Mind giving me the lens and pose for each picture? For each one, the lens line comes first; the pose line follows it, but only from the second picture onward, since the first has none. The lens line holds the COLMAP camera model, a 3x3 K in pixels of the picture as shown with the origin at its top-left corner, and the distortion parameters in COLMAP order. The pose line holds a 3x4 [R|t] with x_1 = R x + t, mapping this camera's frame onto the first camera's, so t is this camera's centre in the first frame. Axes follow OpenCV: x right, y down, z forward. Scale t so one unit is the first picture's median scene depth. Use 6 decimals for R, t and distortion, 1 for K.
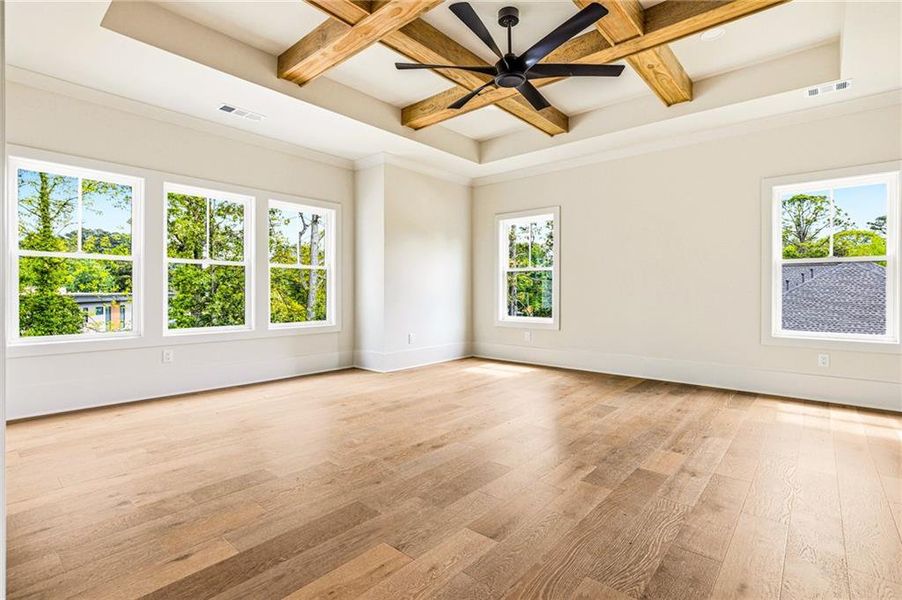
lens RADIAL K [[424.4, 0, 464.1], [0, 424.4, 292.4], [0, 0, 1]] dist [0.000381, -0.000056]
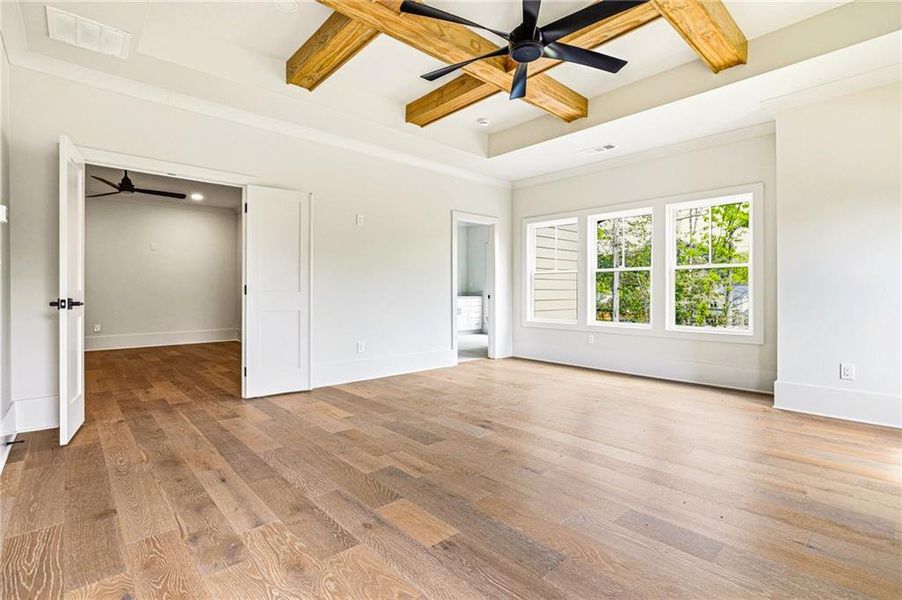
lens RADIAL K [[424.4, 0, 464.1], [0, 424.4, 292.4], [0, 0, 1]] dist [0.000381, -0.000056]
pose [[-0.111737, -0.003554, -0.993731, 1.028355], [0.001572, 0.999992, -0.003753, -0.003177], [0.993737, -0.001981, -0.111731, 0.996285]]
